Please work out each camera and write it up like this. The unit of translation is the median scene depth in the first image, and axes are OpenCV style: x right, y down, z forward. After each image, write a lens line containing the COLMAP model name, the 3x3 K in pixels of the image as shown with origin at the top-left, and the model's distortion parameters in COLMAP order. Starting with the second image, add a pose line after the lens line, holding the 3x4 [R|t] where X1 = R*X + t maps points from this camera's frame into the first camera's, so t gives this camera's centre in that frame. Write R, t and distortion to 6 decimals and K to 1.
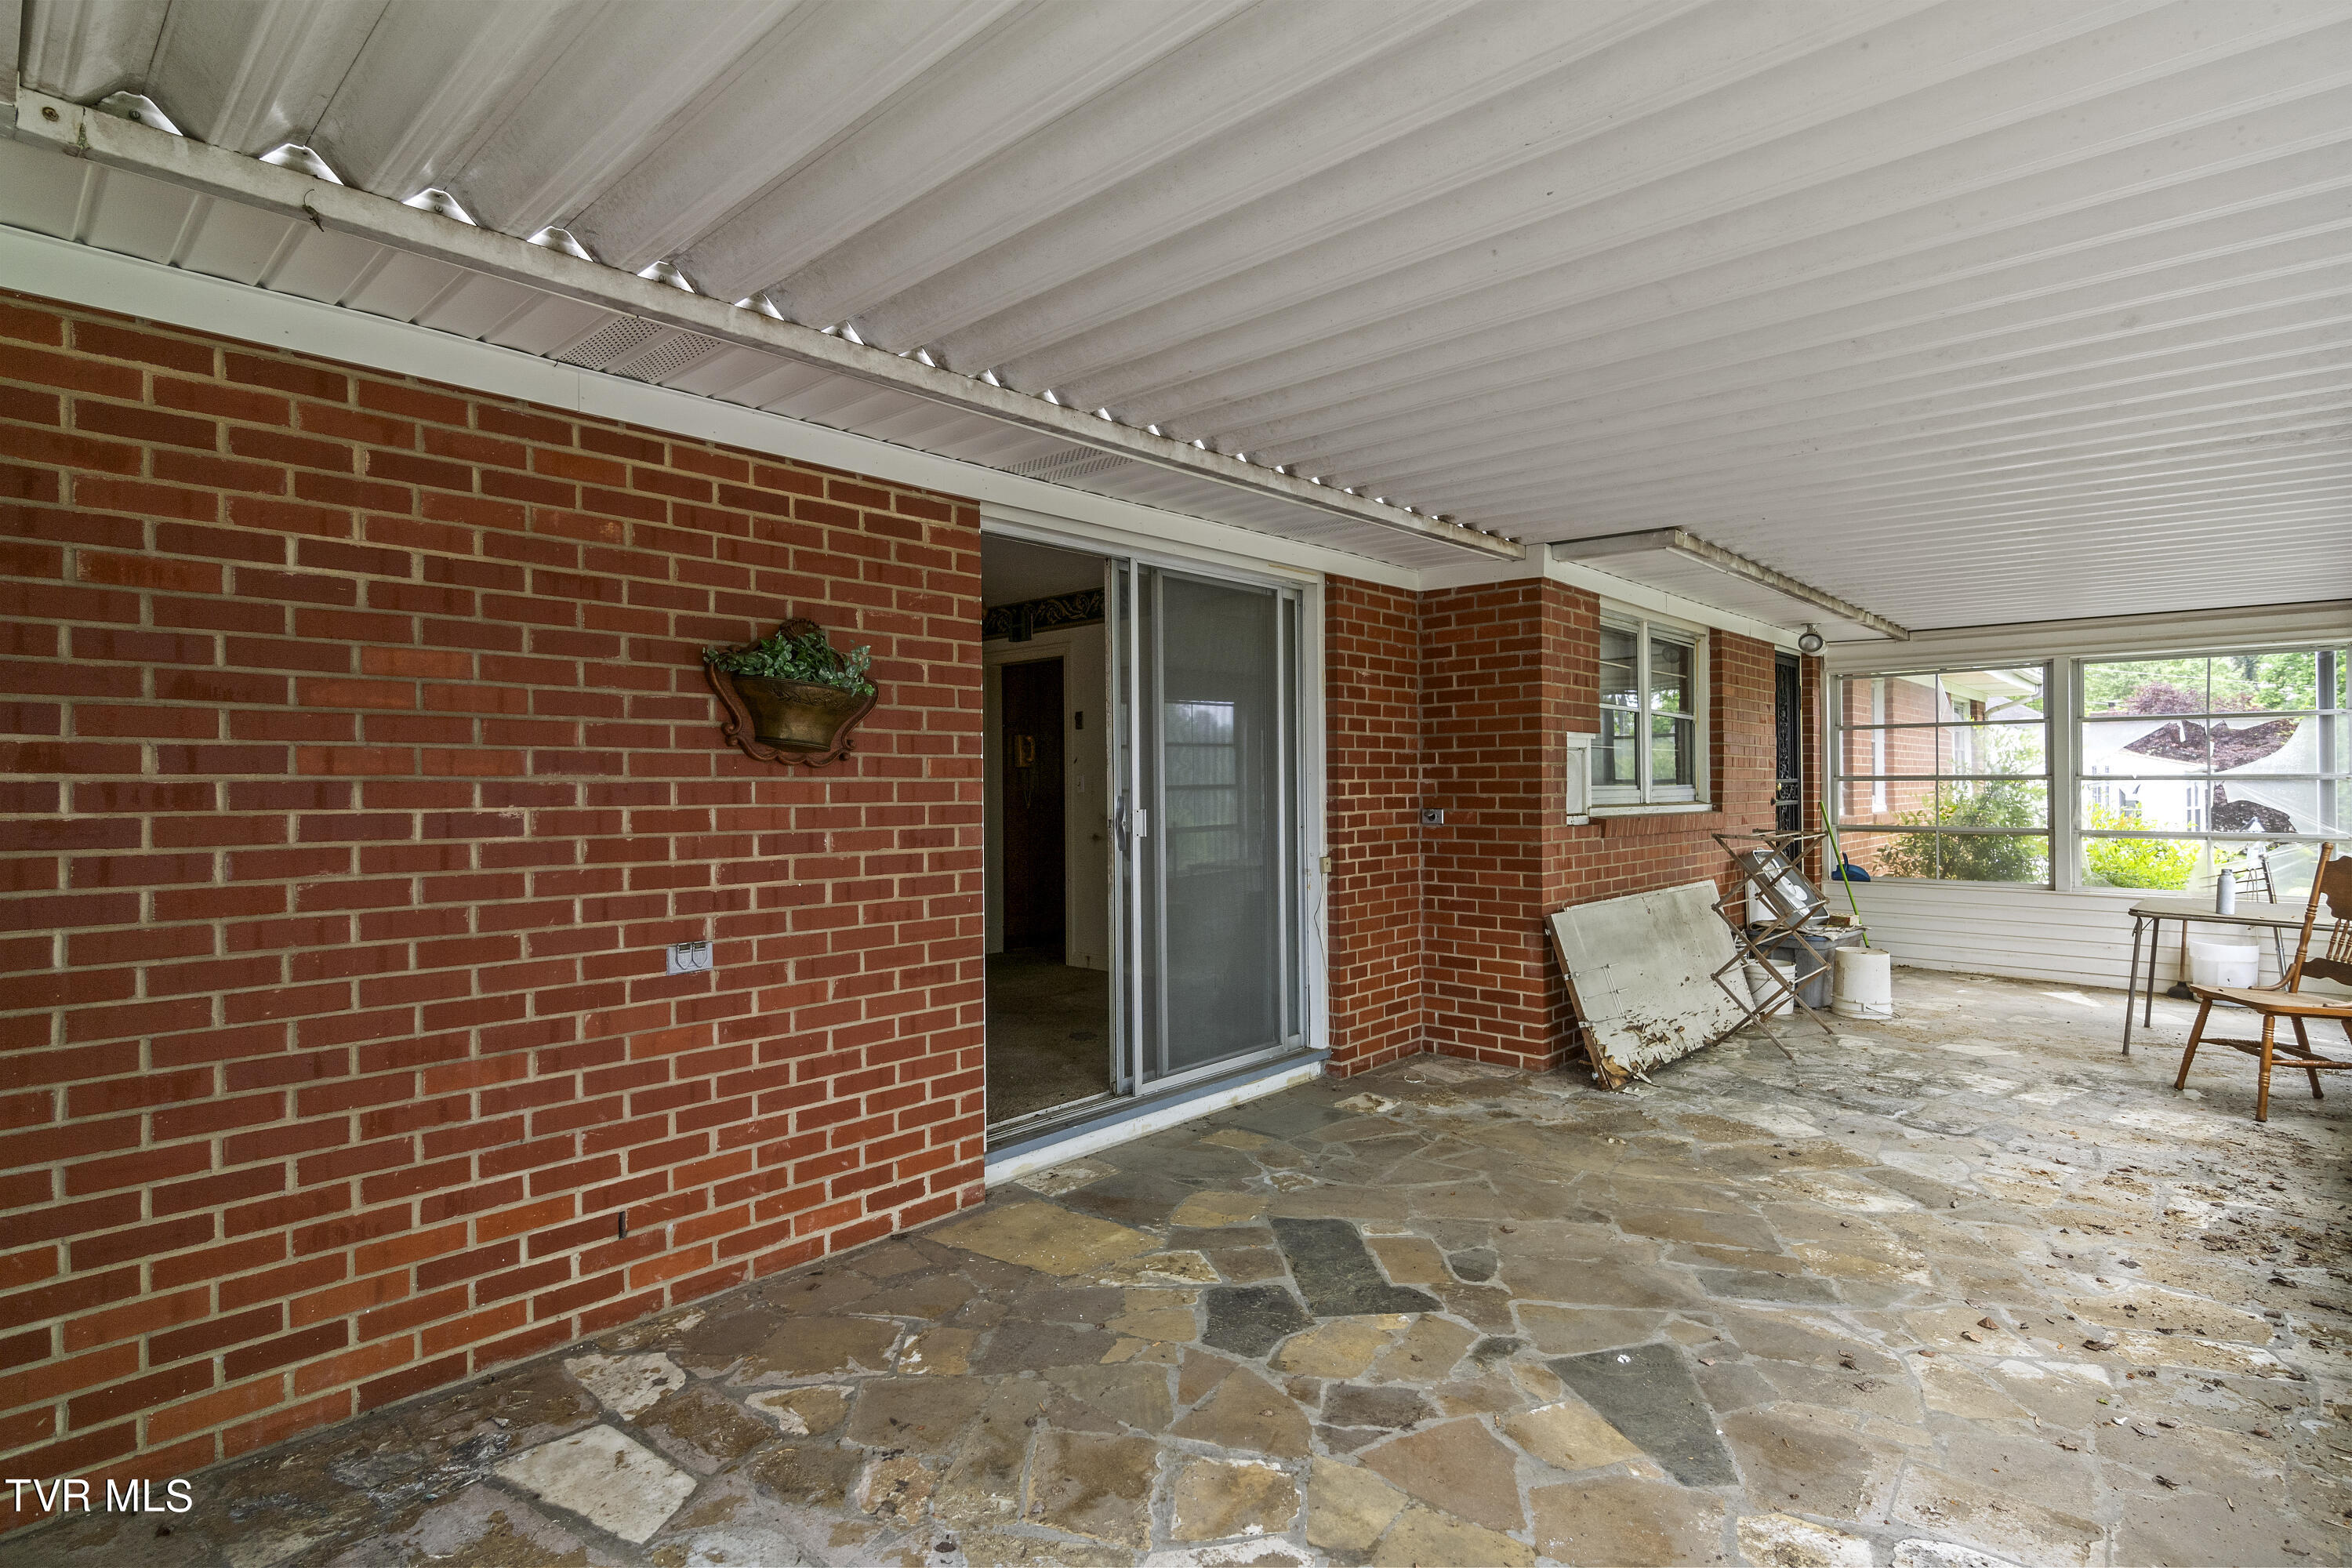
lens RADIAL K [[1147.1, 0, 1176.0], [0, 1147.1, 784.0], [0, 0, 1]] dist [0.000347, 0.000559]
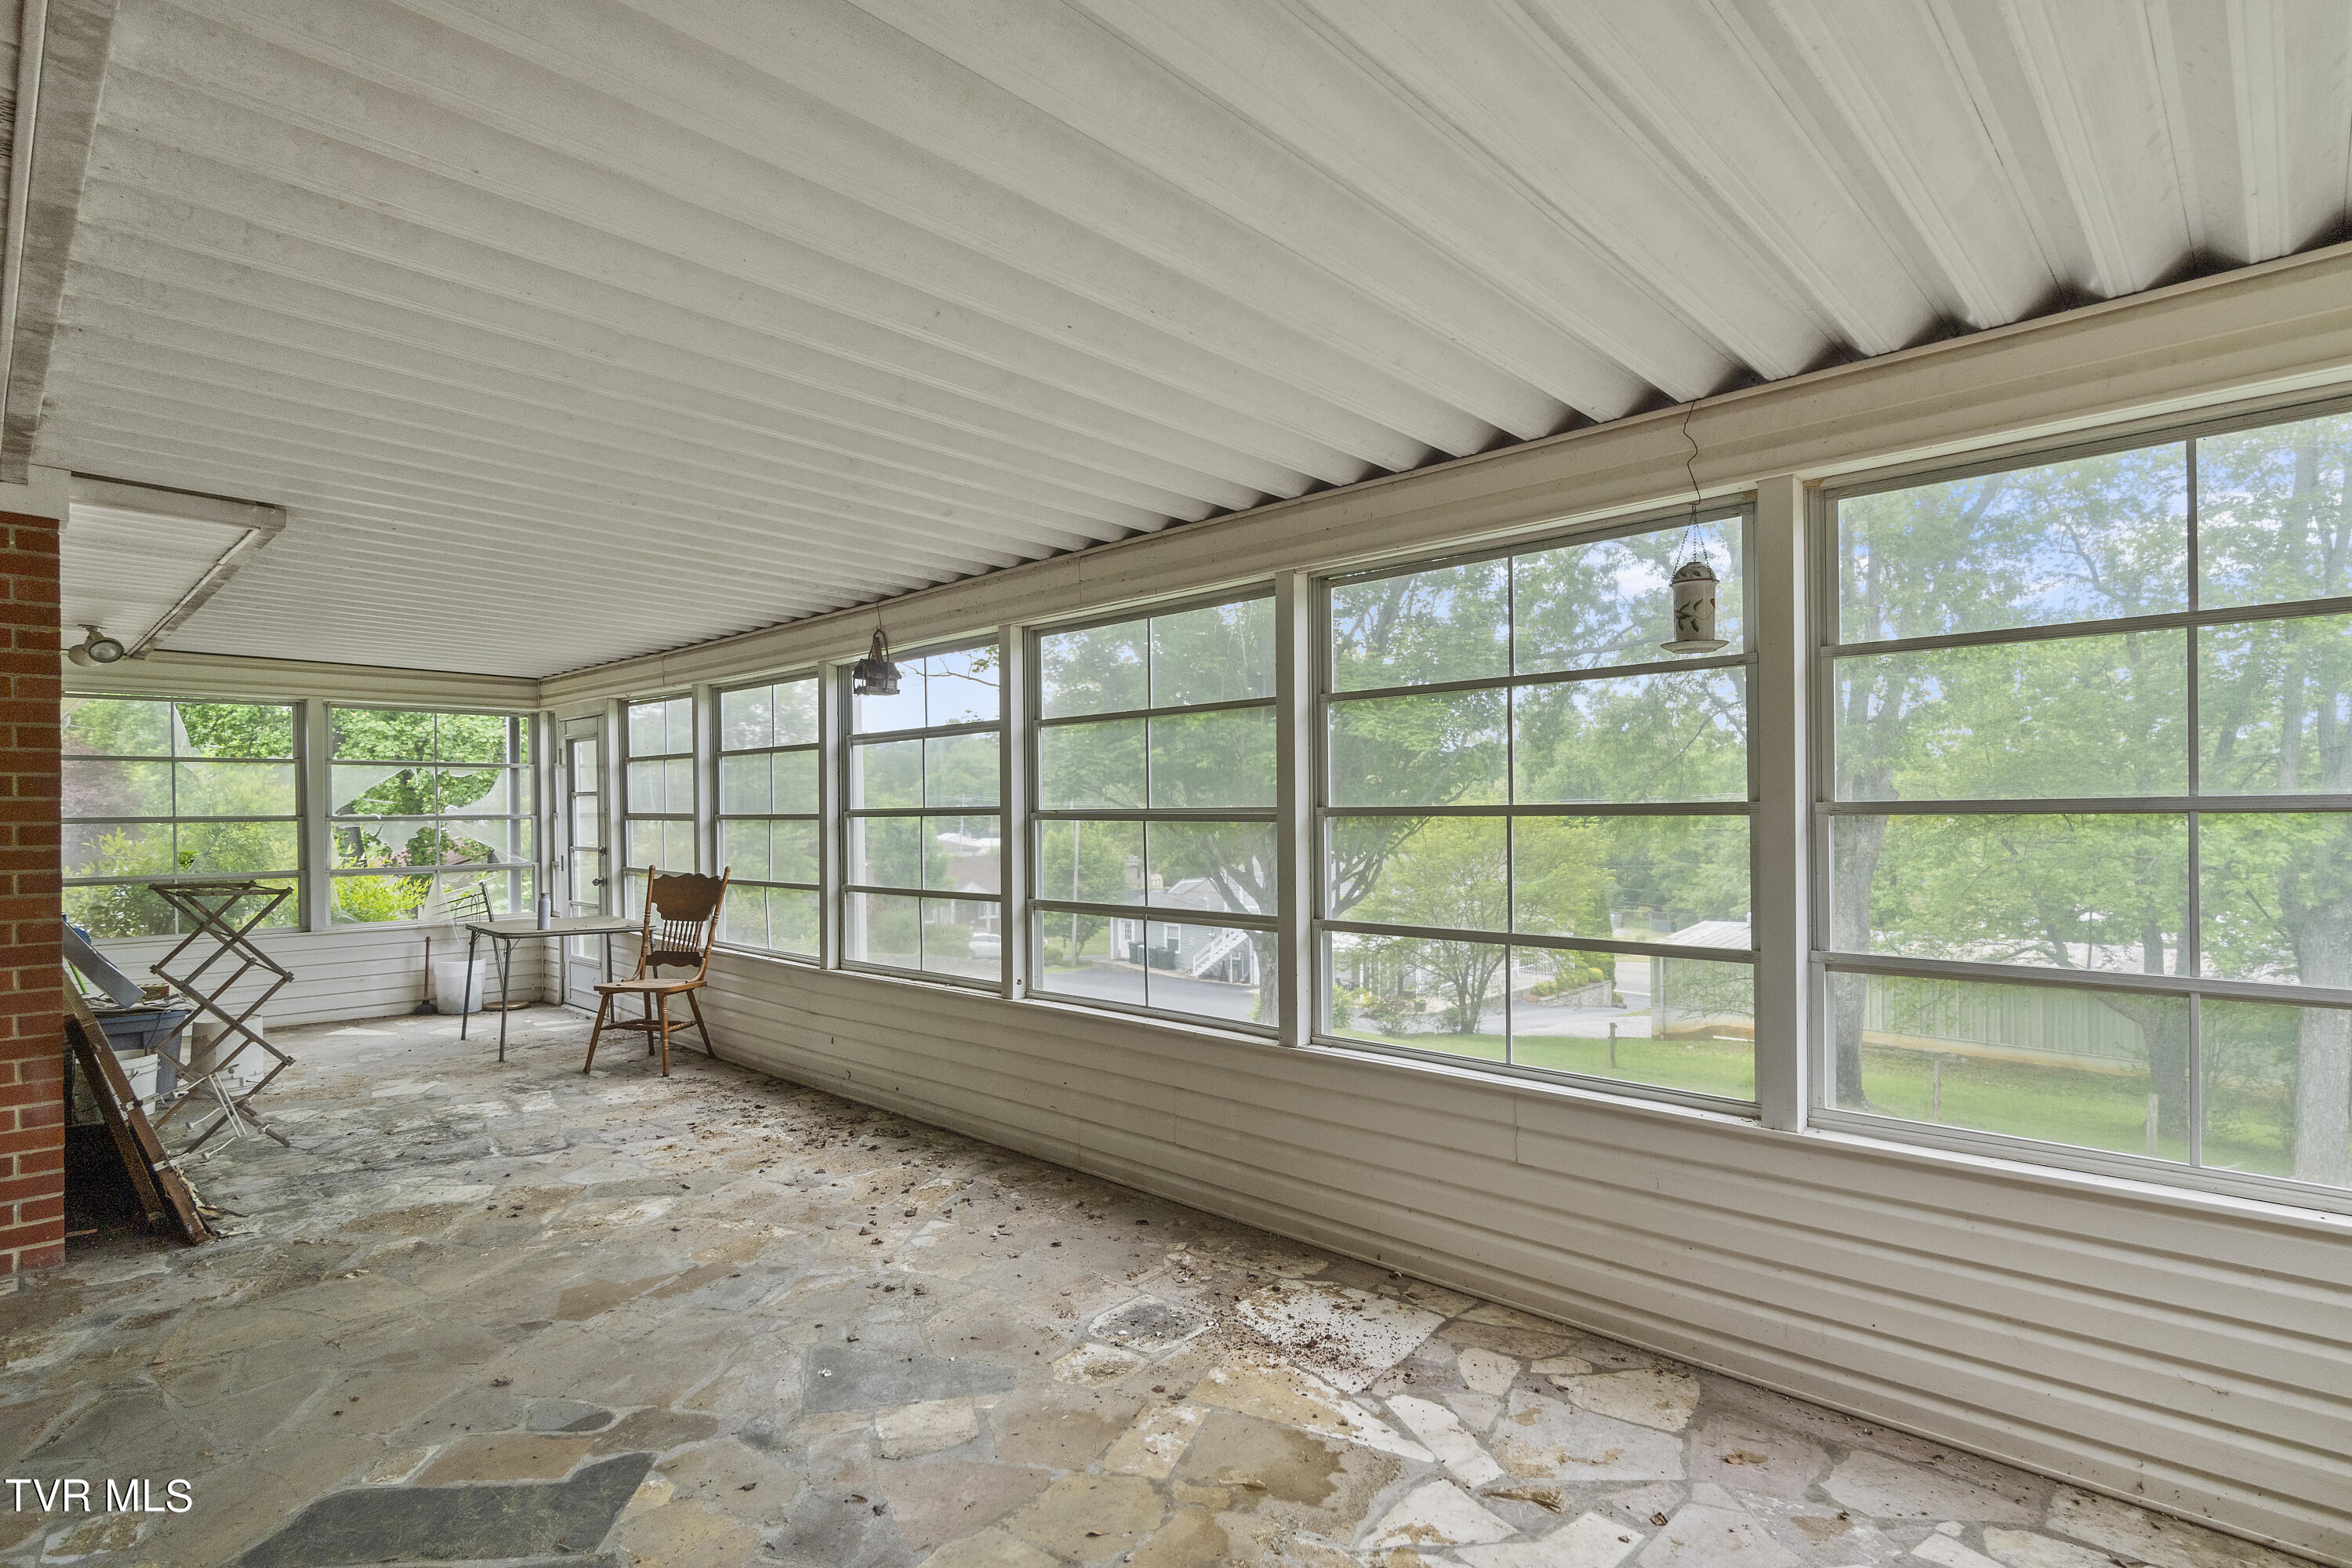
lens RADIAL K [[1165.9, 0, 1176.0], [0, 1165.9, 812.7], [0, 0, 1]] dist [-0.000581, 0.000324]
pose [[0.020851, 0.001053, 0.999782, -0.453680], [0.009838, 0.999951, -0.001258, -0.003635], [-0.999734, 0.009862, 0.020840, 0.444387]]
